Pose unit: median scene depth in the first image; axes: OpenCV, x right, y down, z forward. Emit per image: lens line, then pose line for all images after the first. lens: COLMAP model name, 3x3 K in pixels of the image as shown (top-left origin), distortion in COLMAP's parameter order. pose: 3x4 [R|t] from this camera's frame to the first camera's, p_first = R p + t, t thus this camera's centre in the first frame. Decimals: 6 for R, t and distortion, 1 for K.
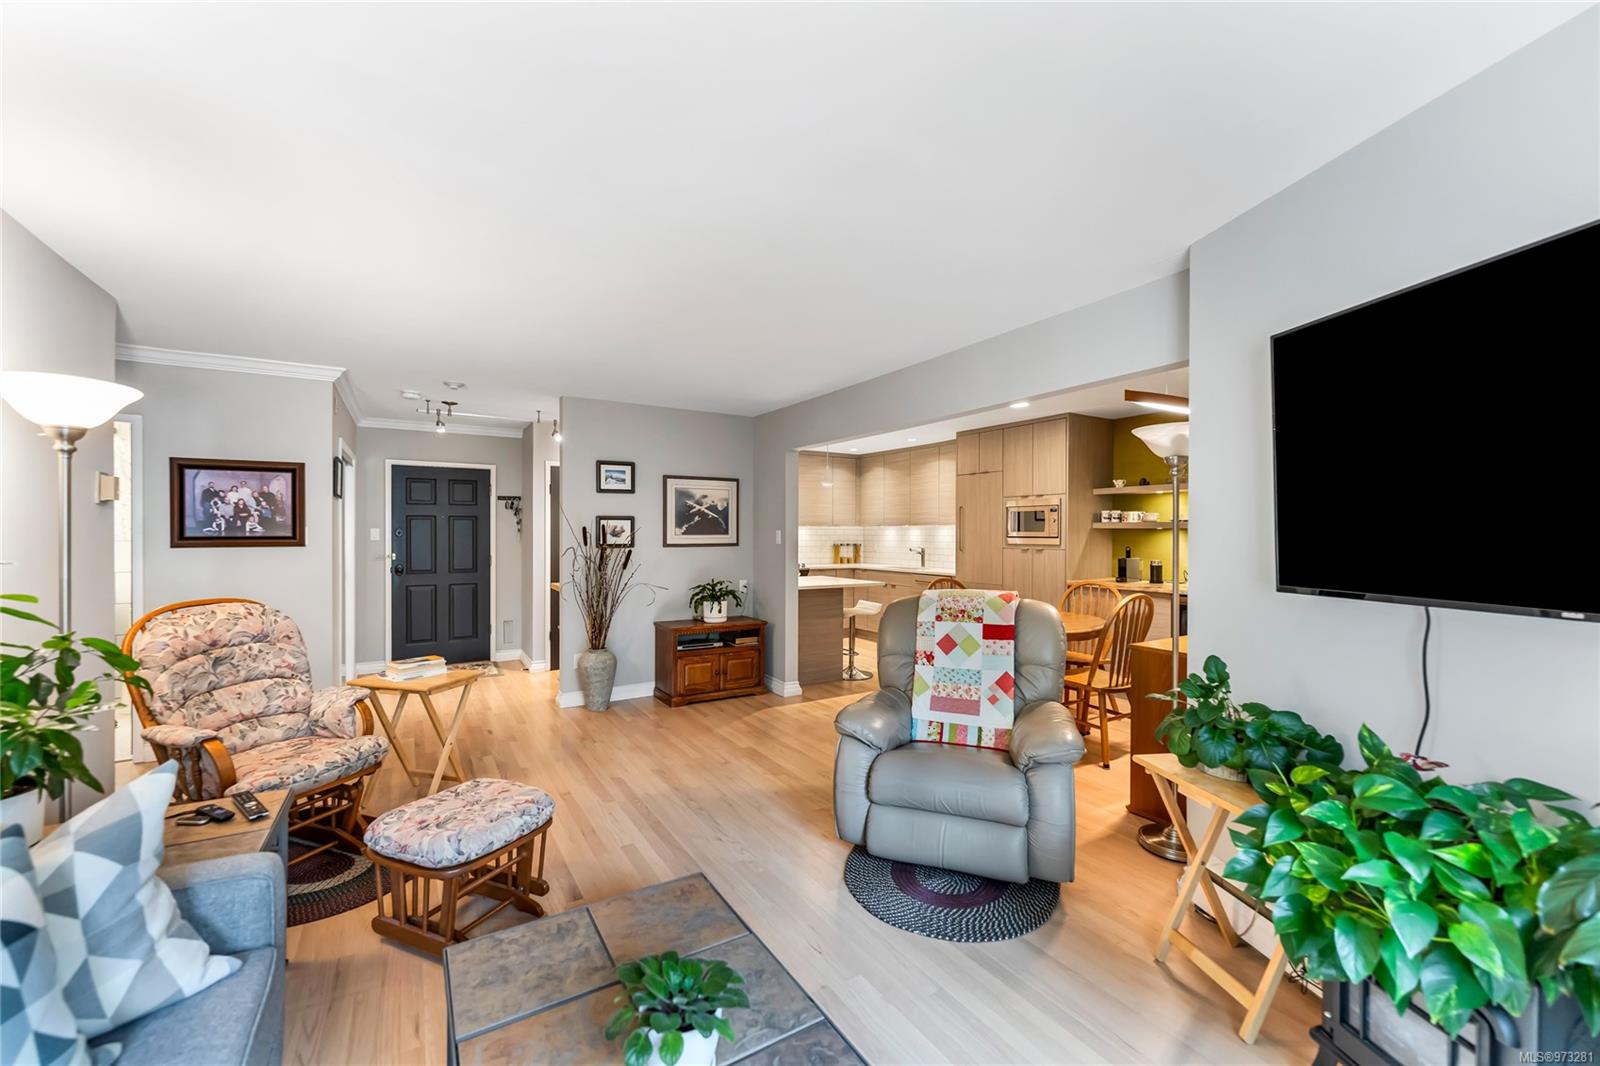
lens RADIAL K [[637.6, 0, 791.0], [0, 637.6, 534.6], [0, 0, 1]] dist [0.001795, -0.001263]
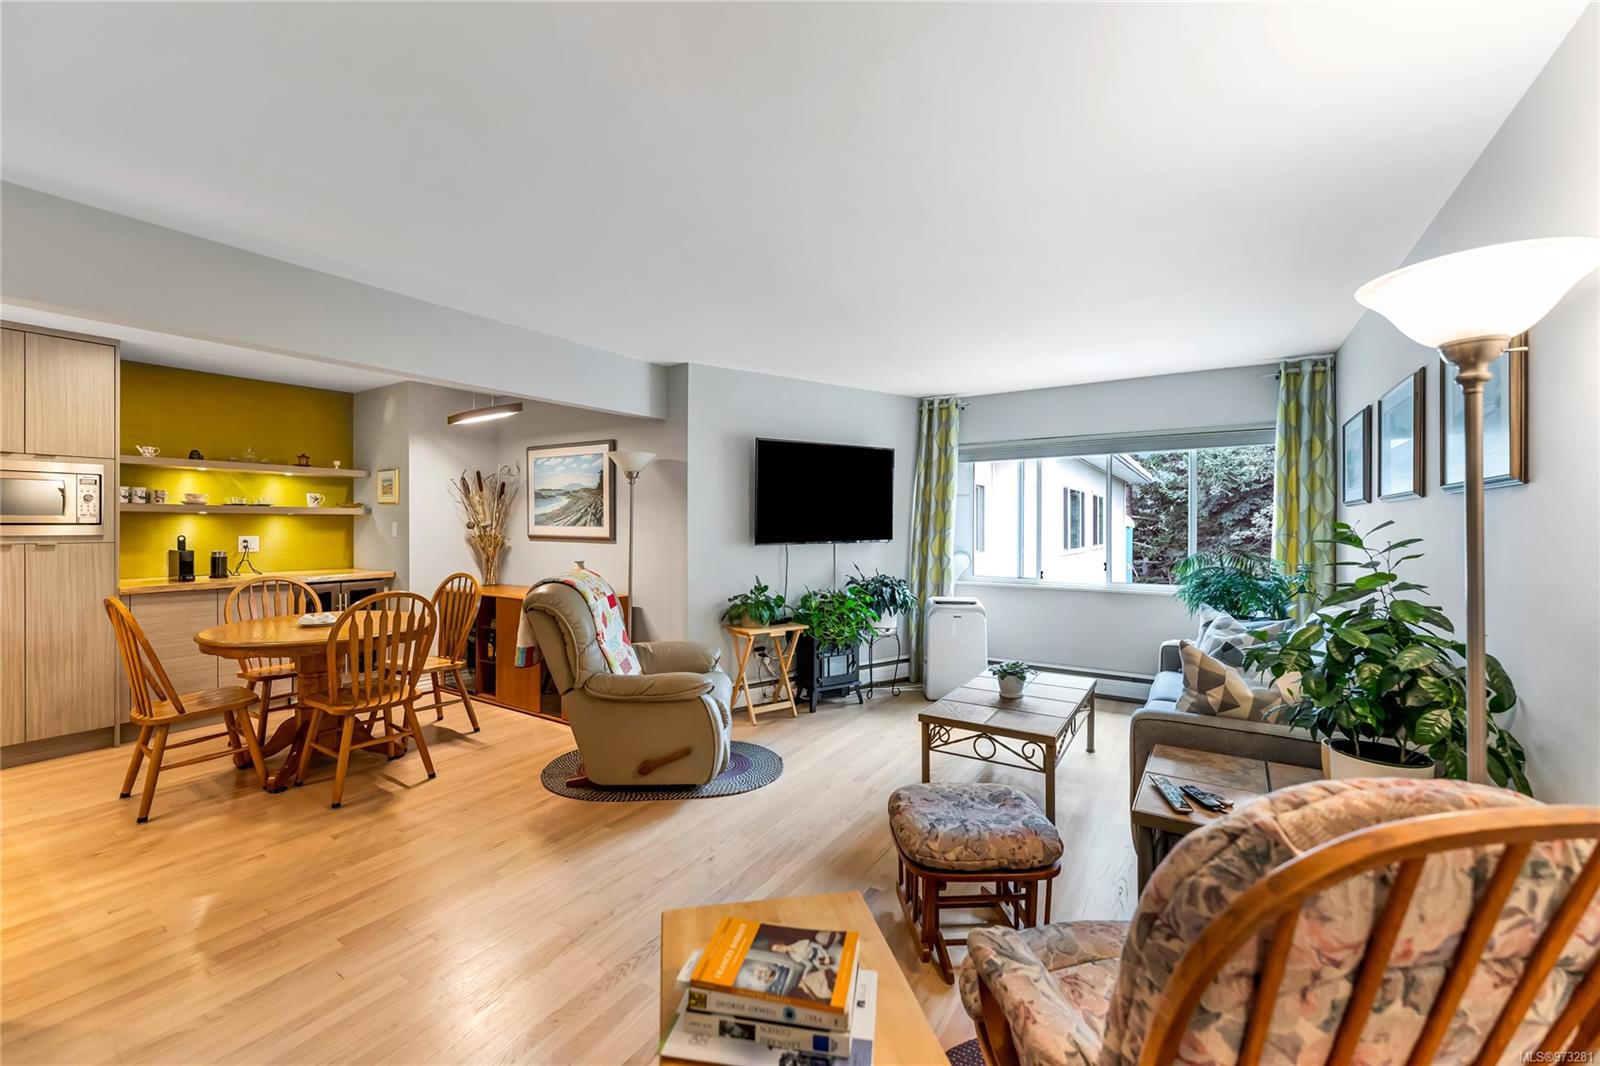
lens RADIAL K [[637.6, 0, 790.3], [0, 637.6, 526.3], [0, 0, 1]] dist [0.001795, -0.001263]
pose [[-0.440959, -0.007260, 0.897498, -0.500464], [-0.001264, 0.999971, 0.007468, 0.000791], [-0.897526, 0.002159, -0.440956, 0.667164]]
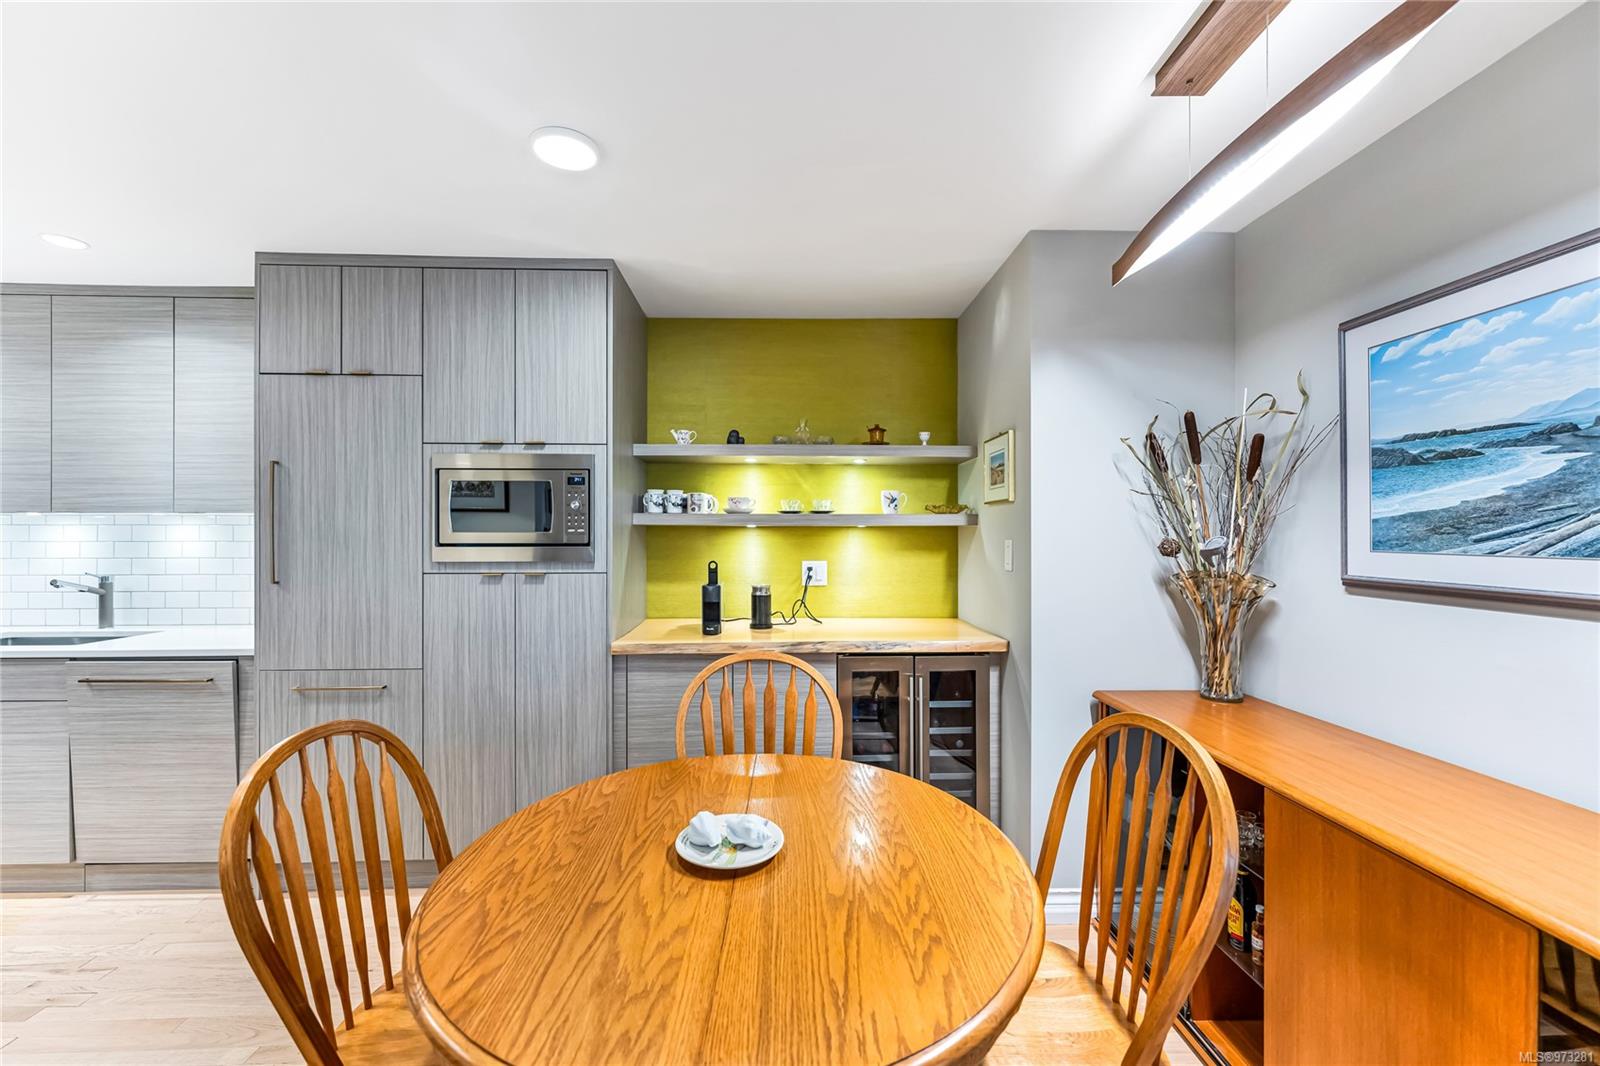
lens RADIAL K [[637.6, 0, 802.6], [0, 637.6, 536.9], [0, 0, 1]] dist [0.001795, -0.001263]
pose [[0.481595, -0.004922, 0.876380, 0.114349], [0.003997, 0.999986, 0.003420, -0.001947], [-0.876385, 0.001856, 0.481608, 0.684282]]
